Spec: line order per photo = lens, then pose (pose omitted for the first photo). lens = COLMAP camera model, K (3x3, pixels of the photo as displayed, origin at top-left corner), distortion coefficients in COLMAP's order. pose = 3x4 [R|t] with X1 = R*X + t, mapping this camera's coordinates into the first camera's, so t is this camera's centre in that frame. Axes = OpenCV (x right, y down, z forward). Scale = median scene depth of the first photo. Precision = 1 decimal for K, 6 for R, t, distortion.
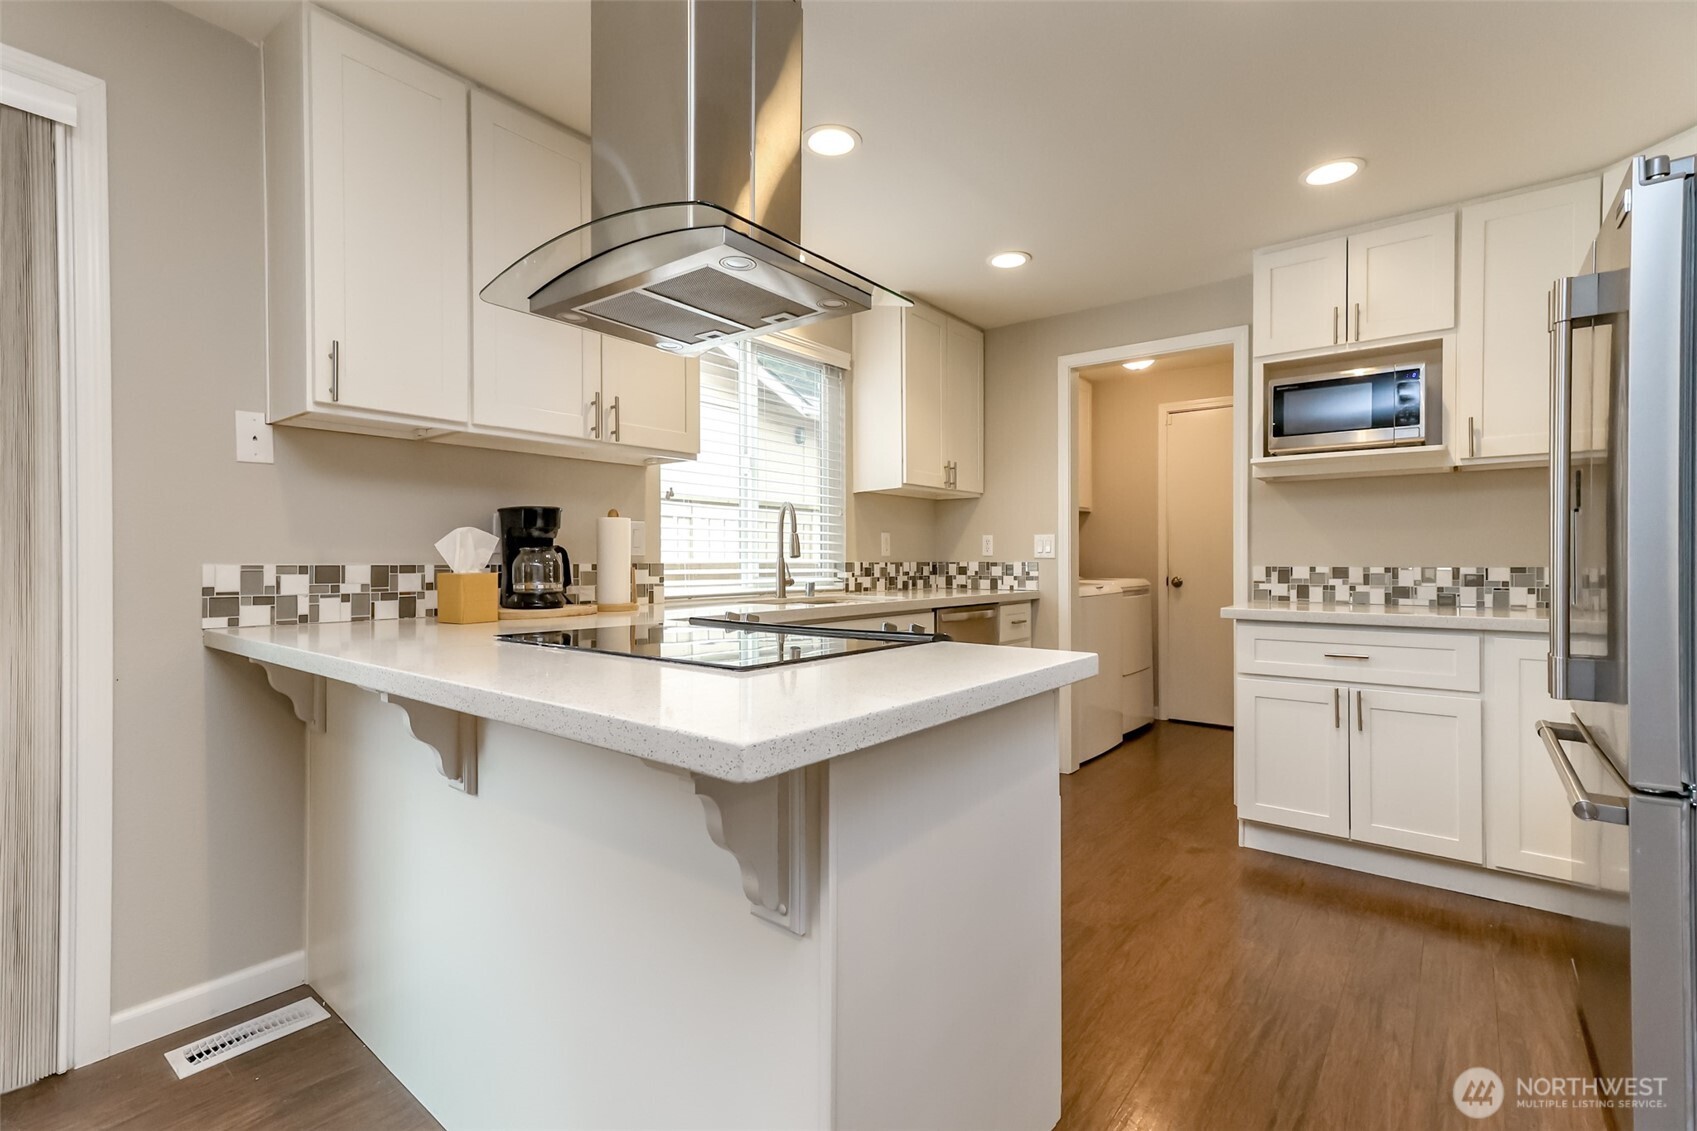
lens RADIAL K [[774.0, 0, 835.4], [0, 774.0, 557.4], [0, 0, 1]] dist [0.022331, -0.001054]
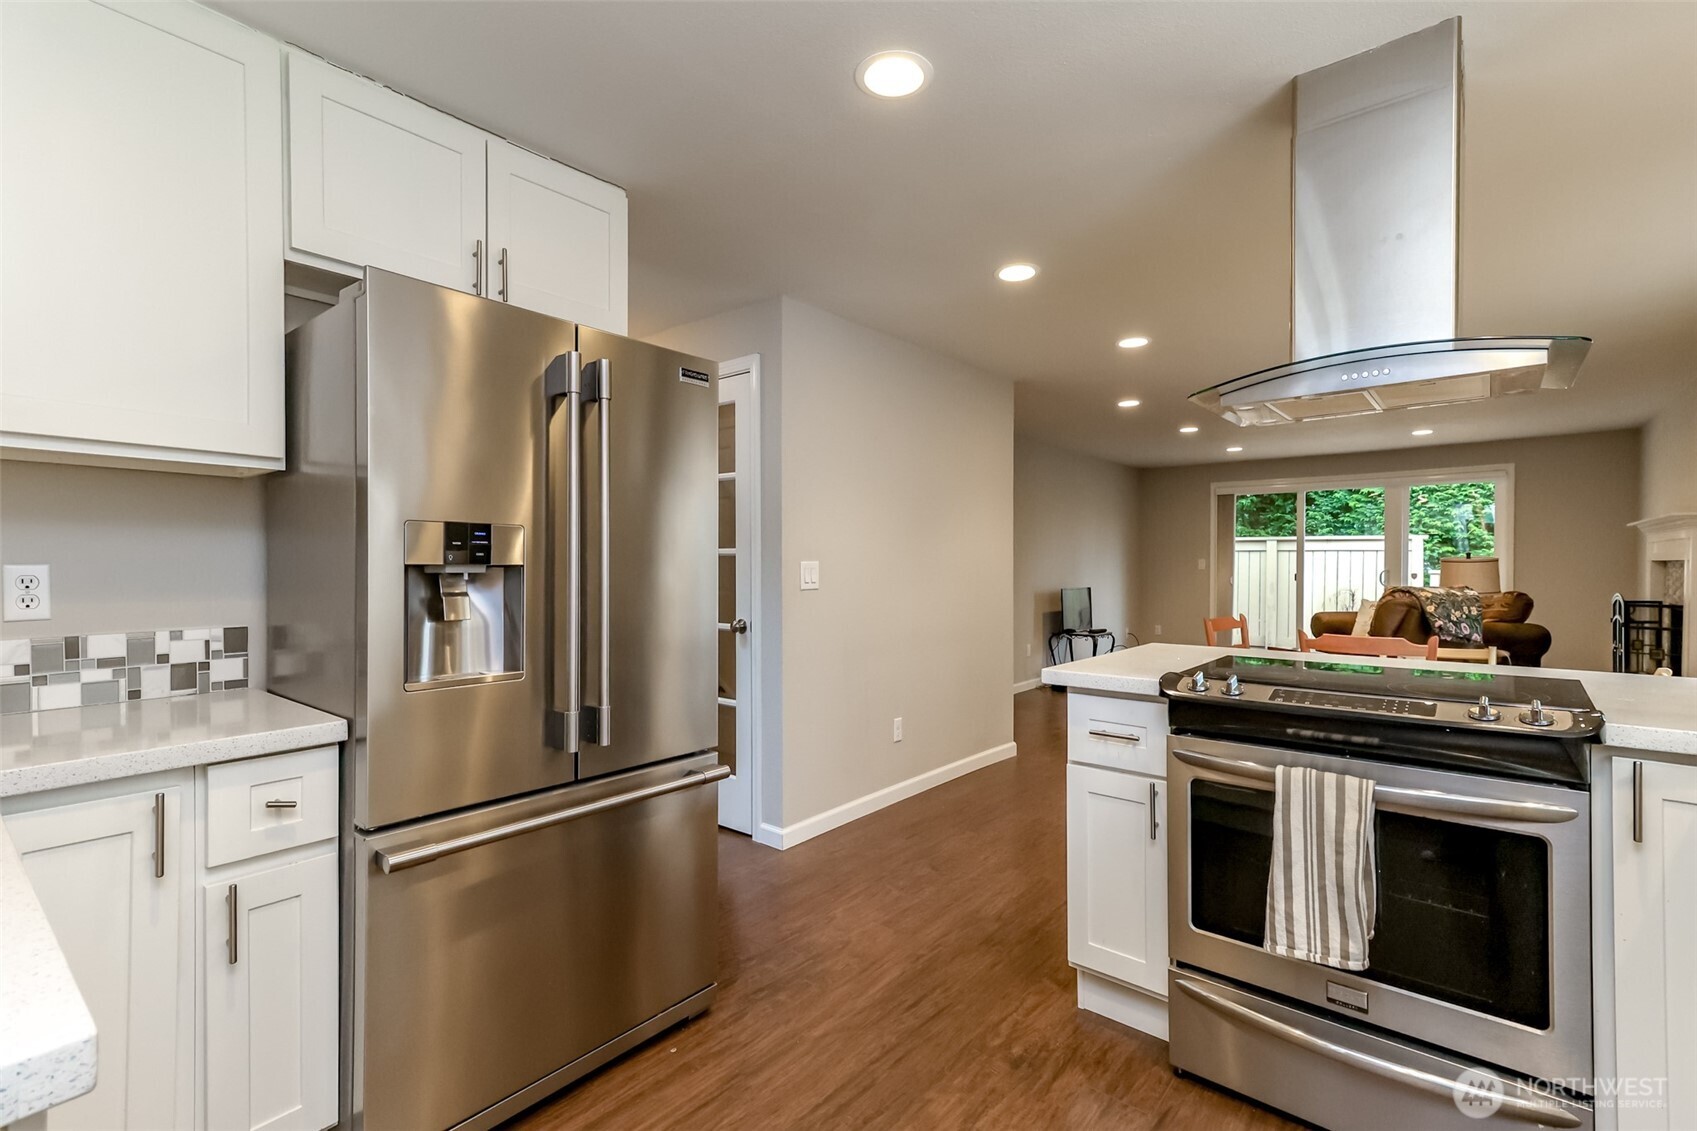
lens RADIAL K [[774.0, 0, 832.8], [0, 774.0, 560.3], [0, 0, 1]] dist [0.022331, -0.001054]
pose [[-0.999476, 0.003128, 0.032225, 0.292789], [0.003032, 0.999991, -0.003020, -0.036354], [-0.032234, -0.002921, -0.999476, 1.068508]]
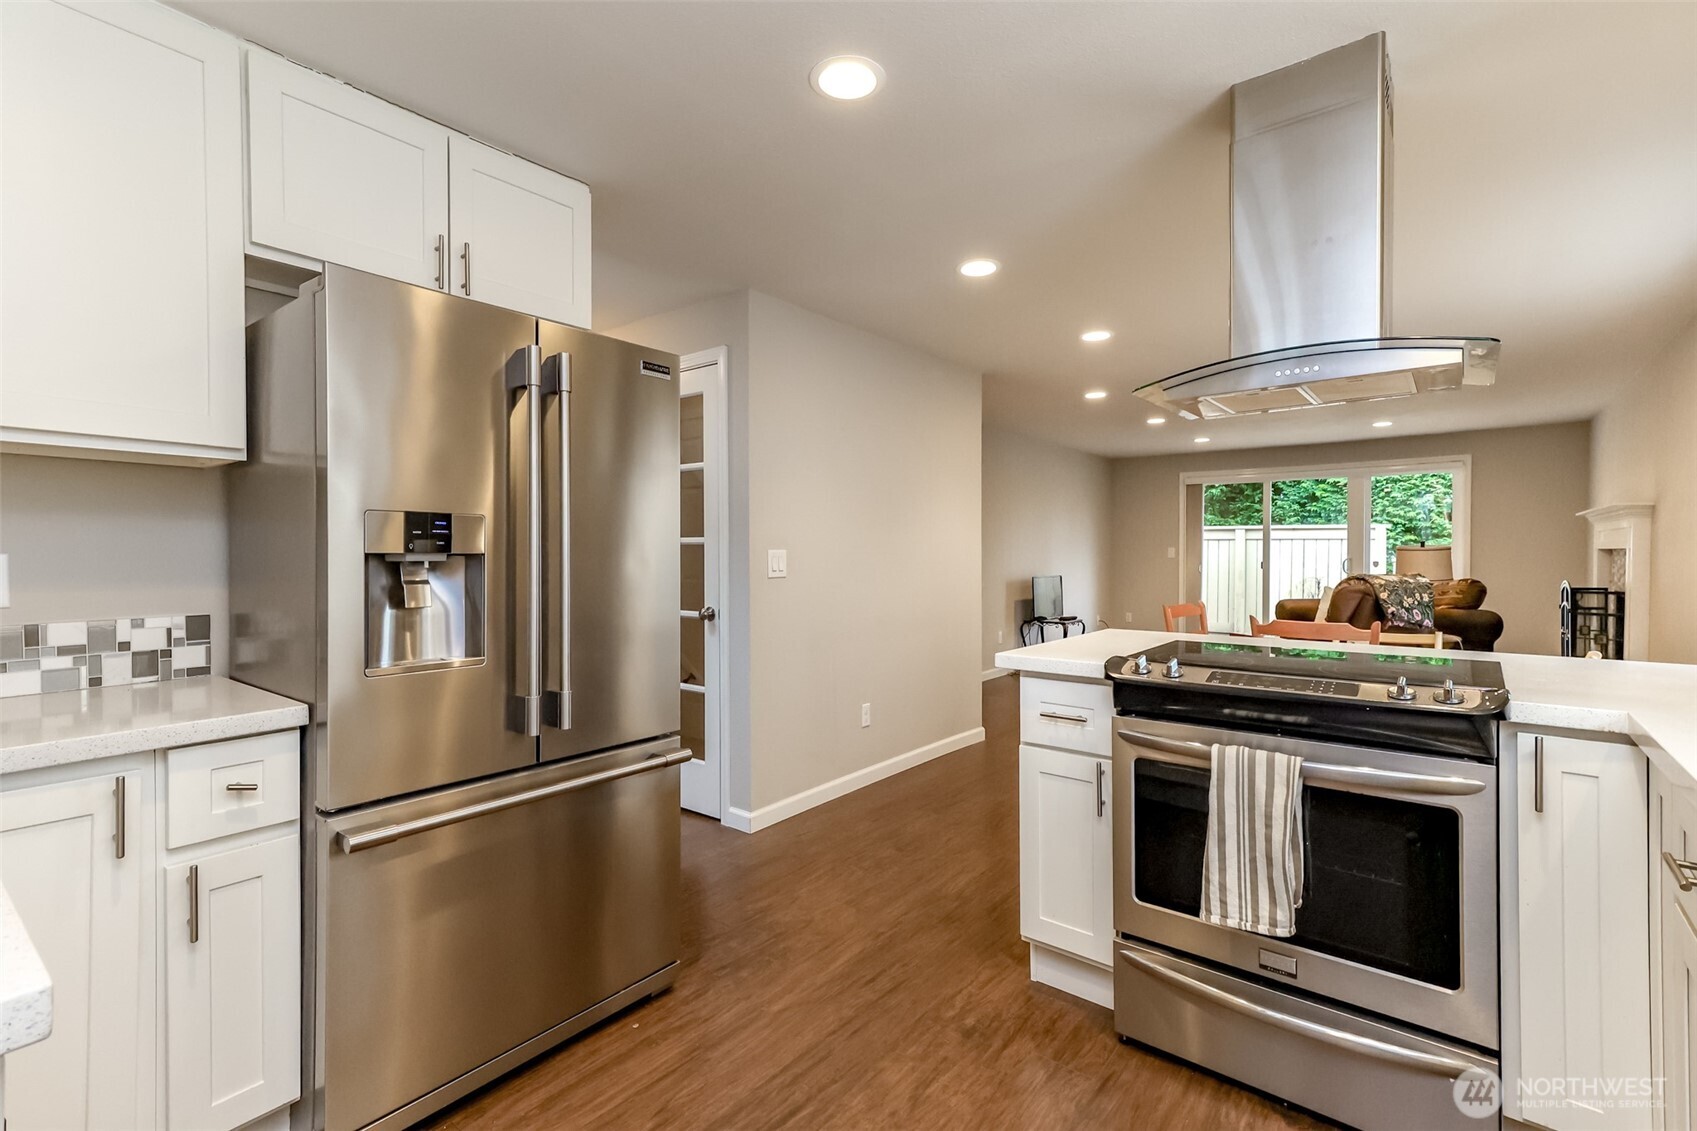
lens RADIAL K [[774.0, 0, 832.4], [0, 774.0, 552.0], [0, 0, 1]] dist [0.022331, -0.001054]
pose [[-0.999950, 0.003896, 0.009194, 0.274470], [0.003901, 0.999992, 0.000460, -0.035751], [-0.009192, 0.000496, -0.999958, 1.084779]]
